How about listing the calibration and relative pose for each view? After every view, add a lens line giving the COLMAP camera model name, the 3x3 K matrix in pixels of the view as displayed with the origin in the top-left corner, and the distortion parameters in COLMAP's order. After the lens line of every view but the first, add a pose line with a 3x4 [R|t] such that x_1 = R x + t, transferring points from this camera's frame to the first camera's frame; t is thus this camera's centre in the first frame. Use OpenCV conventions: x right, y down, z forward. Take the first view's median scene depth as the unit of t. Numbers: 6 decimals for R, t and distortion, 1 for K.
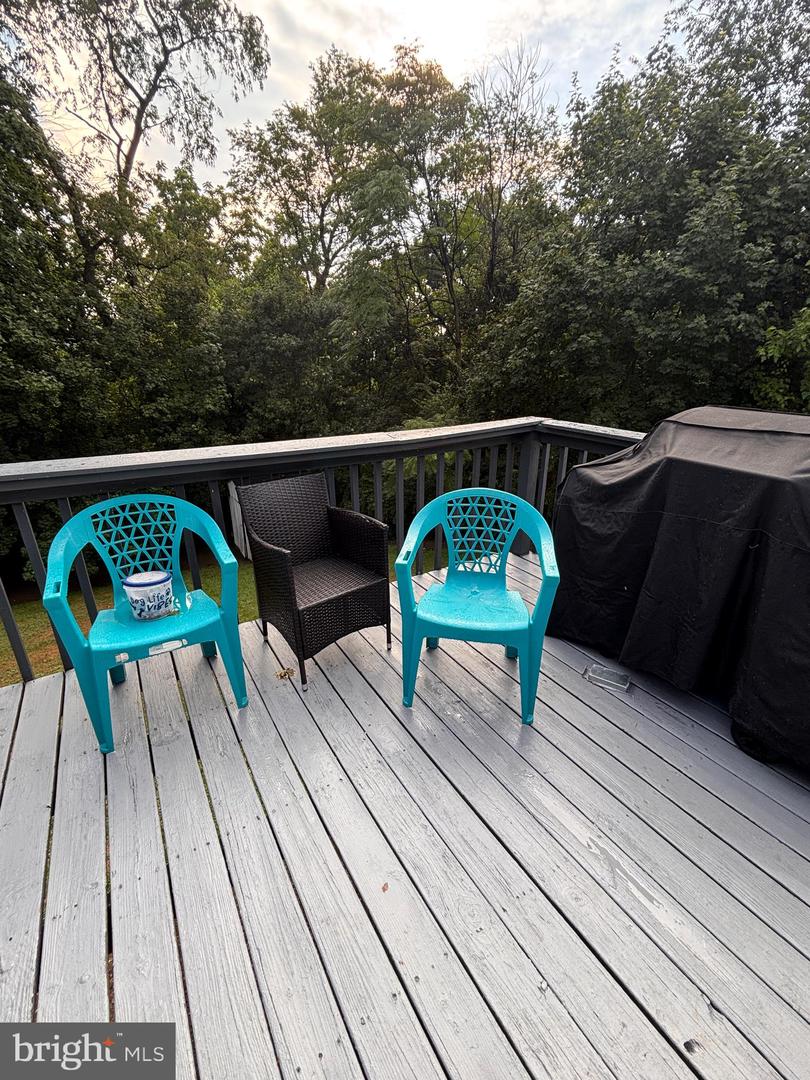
lens RADIAL K [[463.9, 0, 403.5], [0, 463.9, 541.6], [0, 0, 1]] dist [-0.000835, -0.000916]
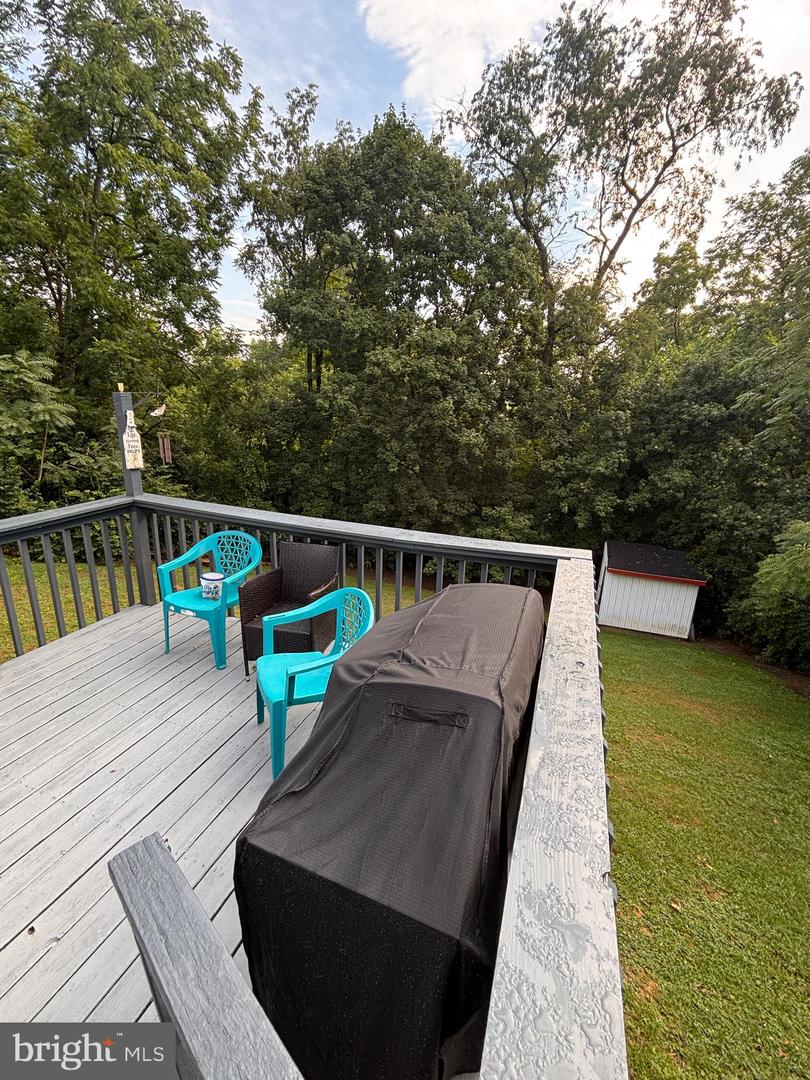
lens RADIAL K [[463.9, 0, 404.6], [0, 463.9, 540.3], [0, 0, 1]] dist [-0.000835, -0.000916]
pose [[0.607354, 0.238941, -0.757647, 0.132890], [-0.320037, 0.946476, 0.041941, -0.039468], [0.727116, 0.217002, 0.651316, 0.035716]]
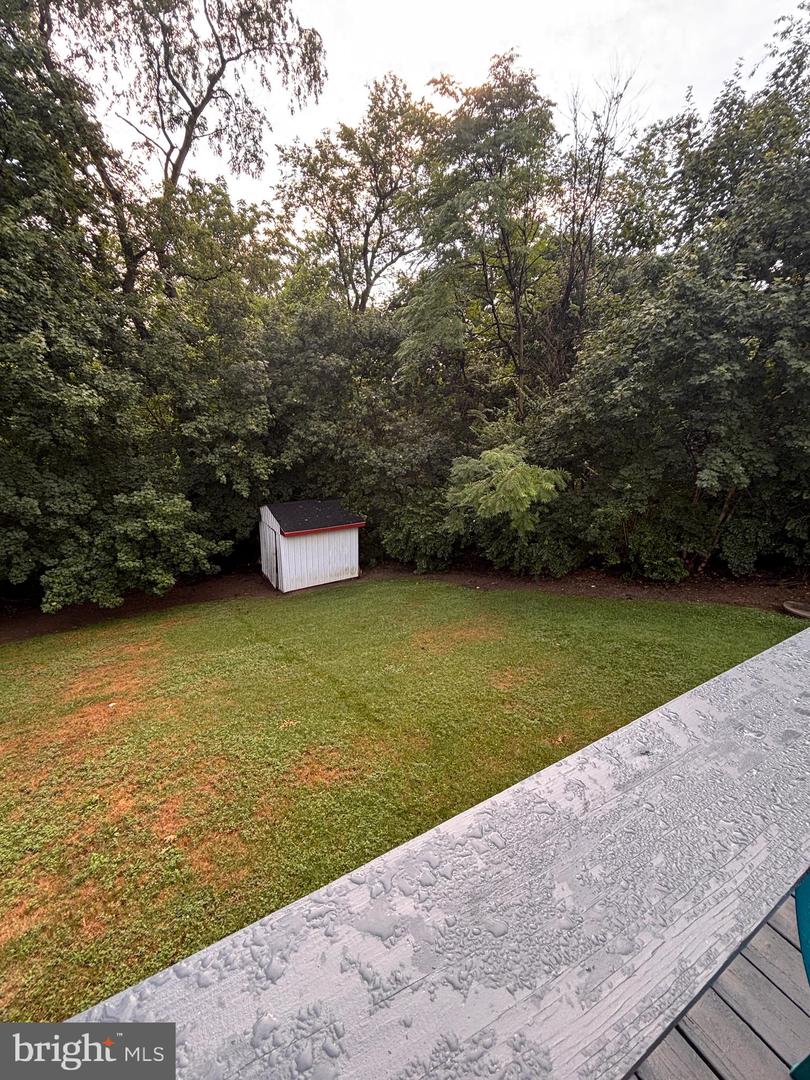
lens RADIAL K [[463.9, 0, 402.8], [0, 463.9, 541.4], [0, 0, 1]] dist [-0.000835, -0.000916]
pose [[0.999442, 0.032430, 0.008051, -0.109180], [-0.032047, 0.998522, -0.043894, -0.030120], [-0.009462, 0.043611, 0.999004, 0.074845]]
